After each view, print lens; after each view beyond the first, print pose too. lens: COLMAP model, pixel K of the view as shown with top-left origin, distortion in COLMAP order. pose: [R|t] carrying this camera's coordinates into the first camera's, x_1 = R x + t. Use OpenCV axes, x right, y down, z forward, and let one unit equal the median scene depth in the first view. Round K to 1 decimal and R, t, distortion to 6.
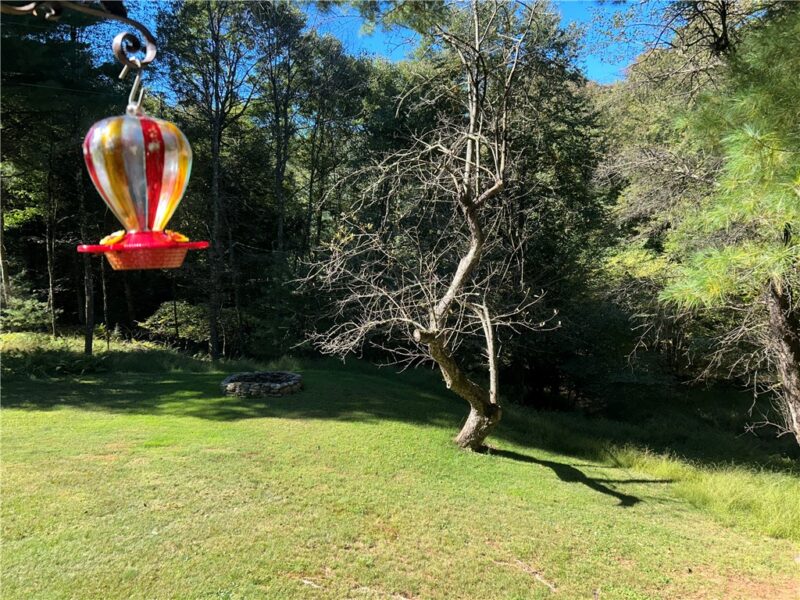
lens RADIAL K [[598.9, 0, 401.1], [0, 598.9, 296.9], [0, 0, 1]] dist [0.058891, -0.086849]
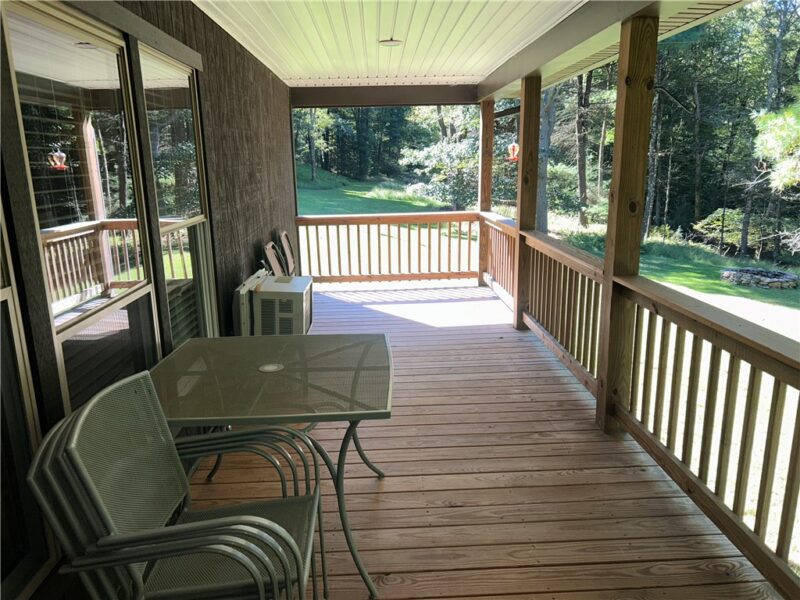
lens RADIAL K [[598.9, 0, 401.1], [0, 598.9, 296.9], [0, 0, 1]] dist [0.058891, -0.086849]
pose [[0.601246, 0.186990, -0.776877, 0.260809], [-0.074503, 0.981117, 0.178489, 0.021003], [0.795583, -0.049436, 0.603824, -0.258573]]
